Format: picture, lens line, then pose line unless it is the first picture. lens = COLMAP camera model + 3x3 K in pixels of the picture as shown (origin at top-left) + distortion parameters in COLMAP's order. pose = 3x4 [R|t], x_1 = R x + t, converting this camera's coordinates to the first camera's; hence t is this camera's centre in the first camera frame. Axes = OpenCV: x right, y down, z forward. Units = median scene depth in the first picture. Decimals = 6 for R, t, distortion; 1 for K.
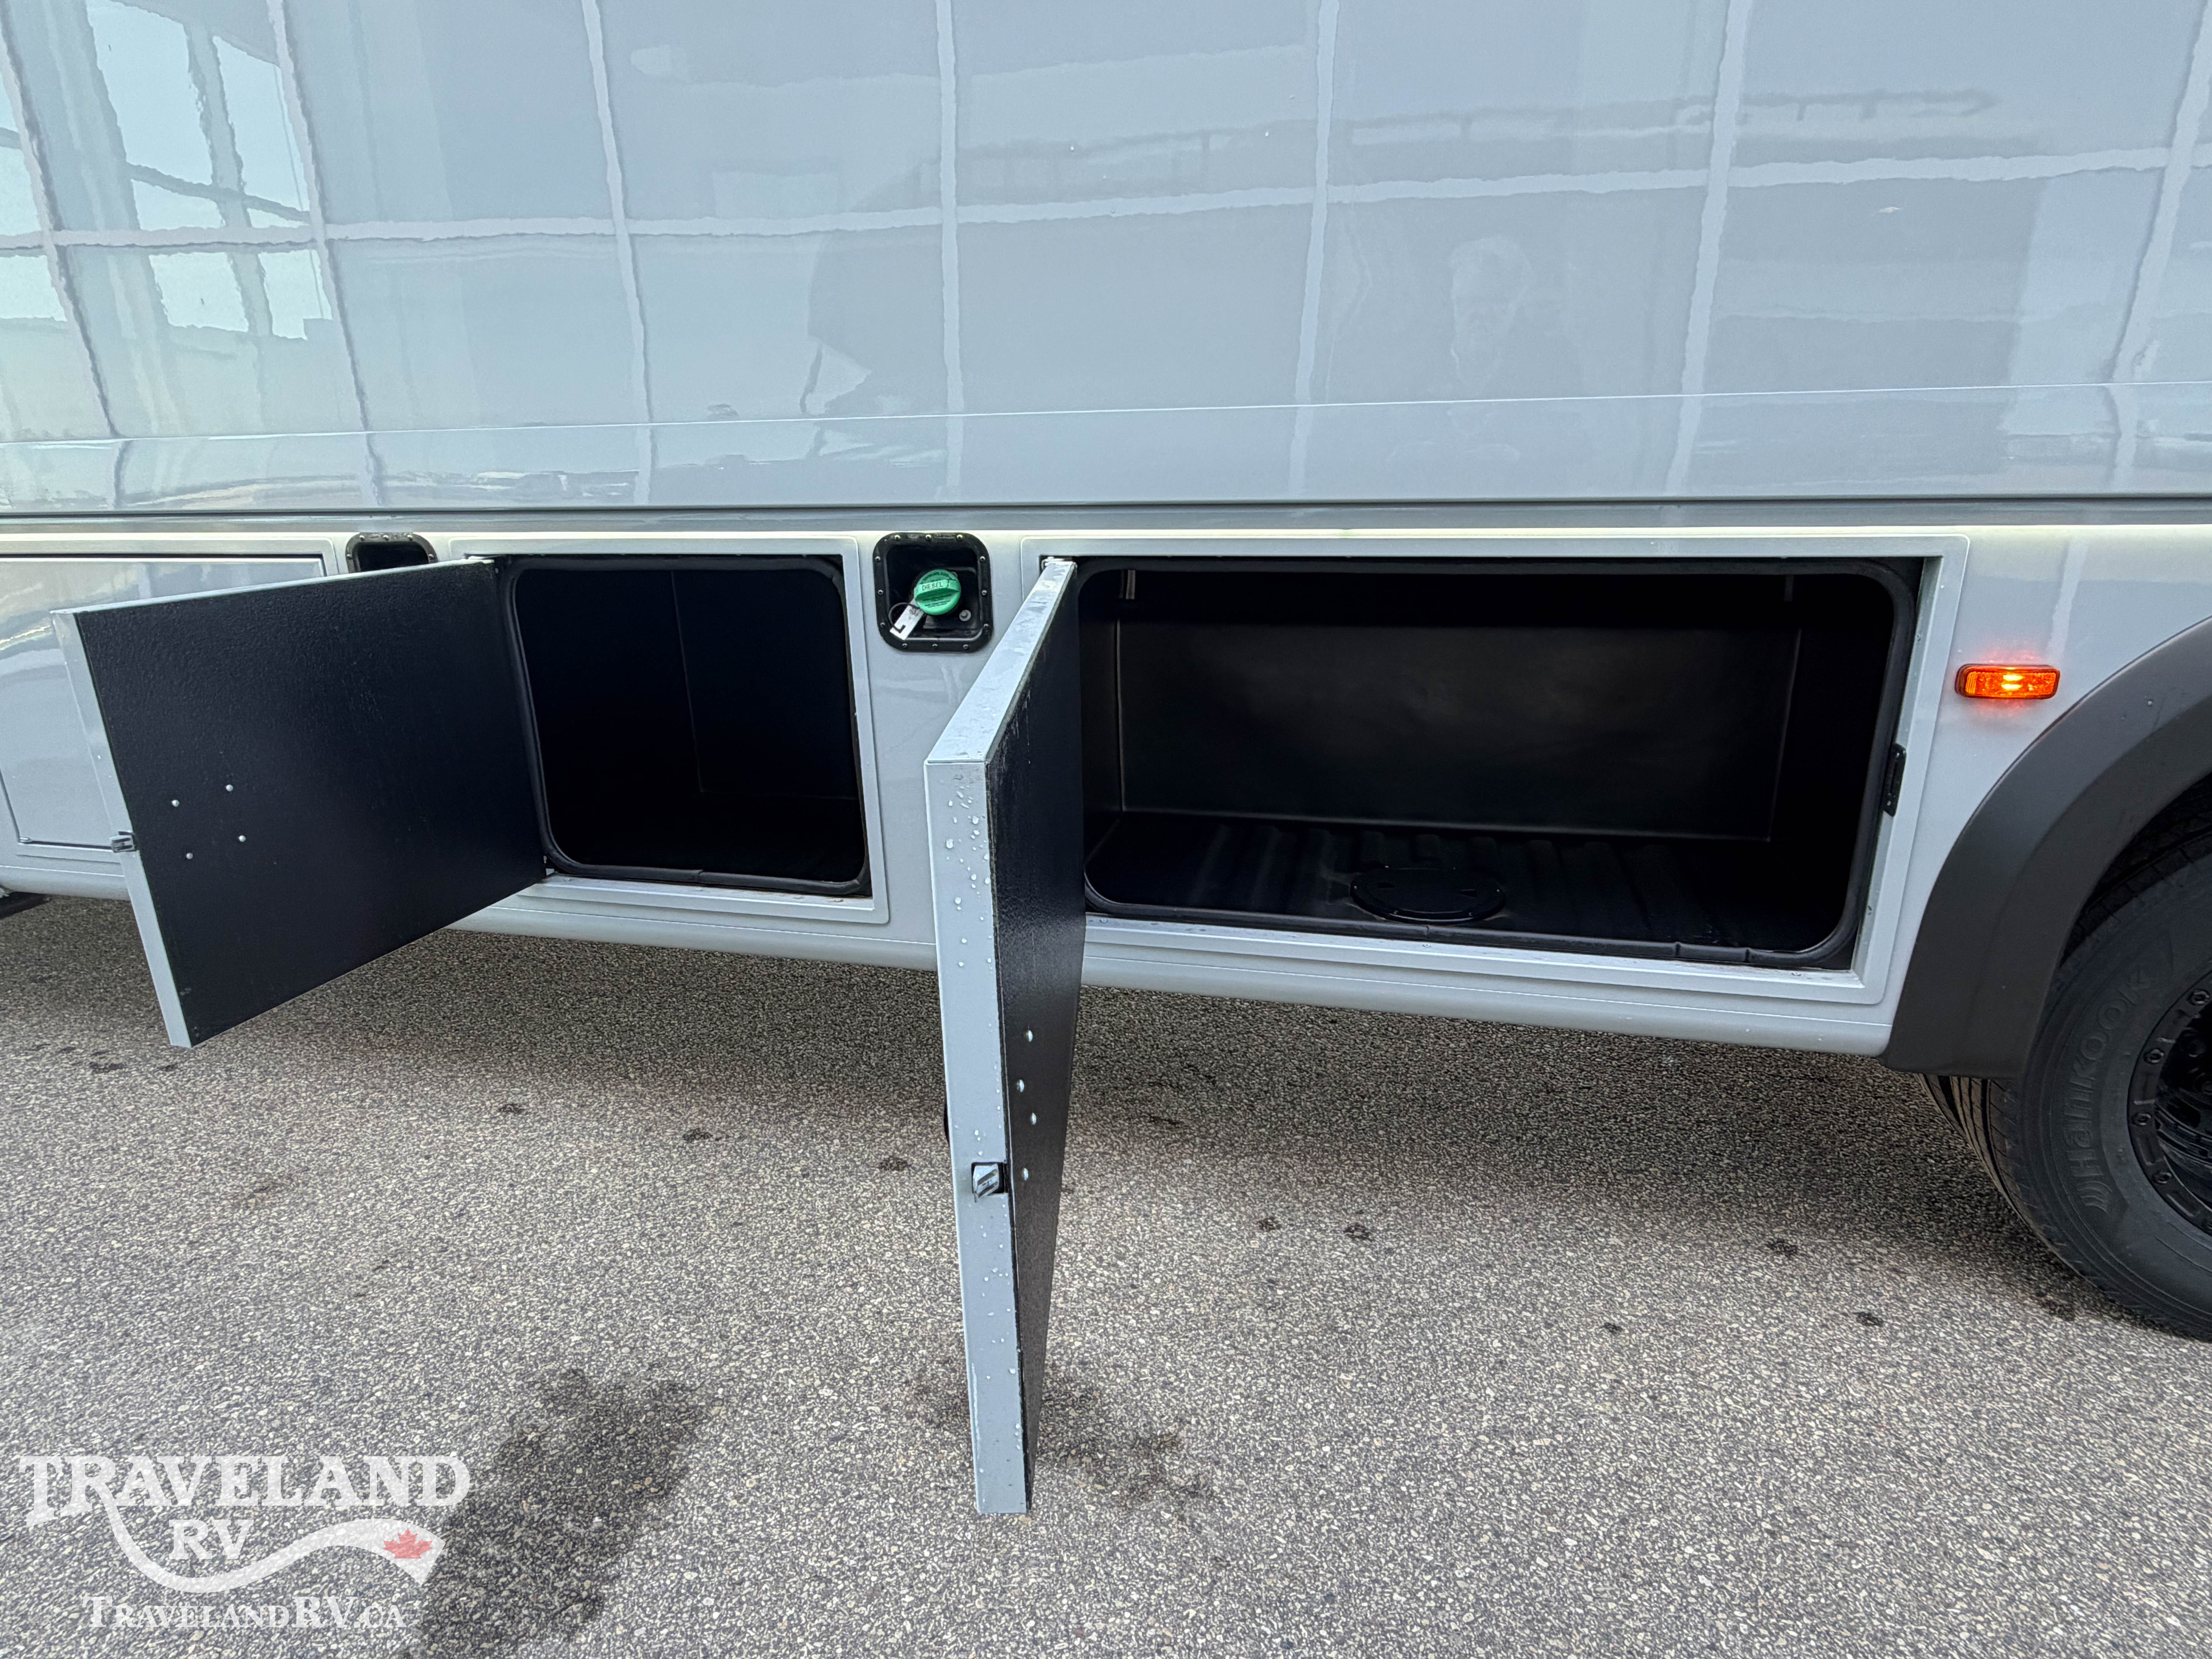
lens RADIAL K [[1212.1, 0, 1105.1], [0, 1212.1, 831.5], [0, 0, 1]] dist [0.002844, 0.000016]
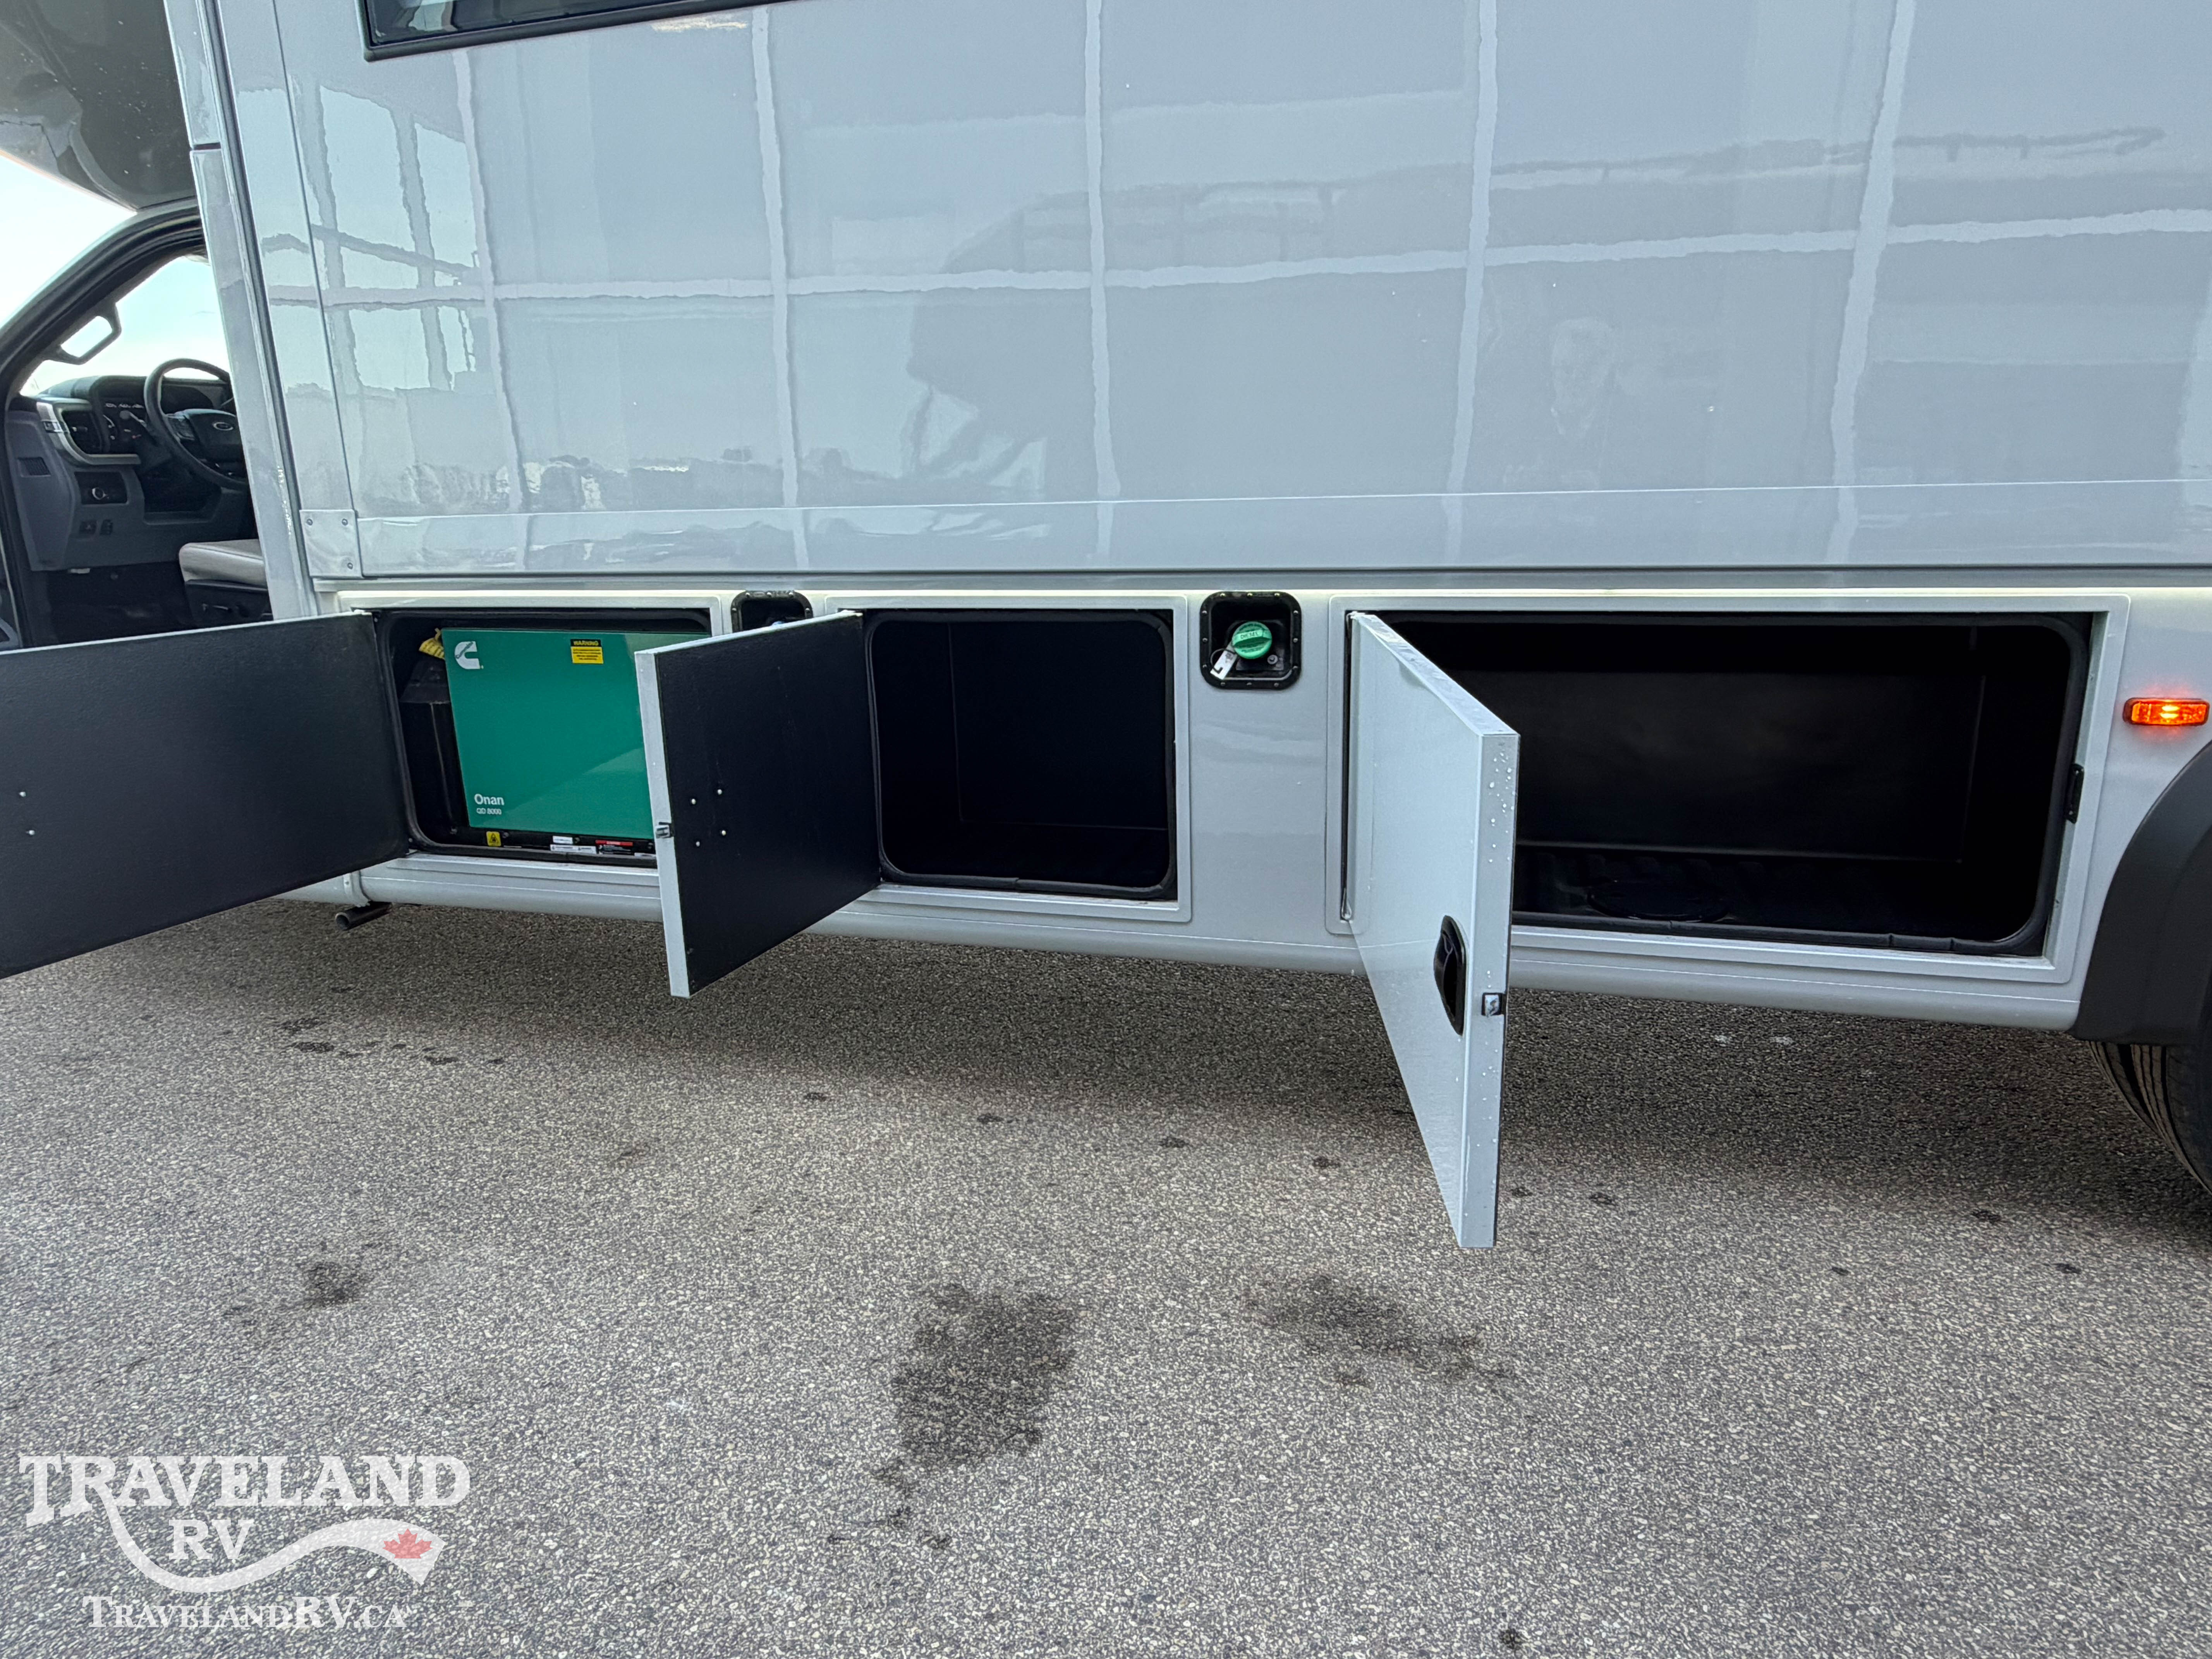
lens RADIAL K [[1358.9, 0, 1109.4], [0, 1358.9, 829.6], [0, 0, 1]] dist [0.005297, -0.000328]
pose [[0.999188, 0.007323, -0.039628, -0.234049], [-0.009710, 0.998127, -0.060398, 0.076437], [0.039111, 0.060734, 0.997387, -0.354834]]
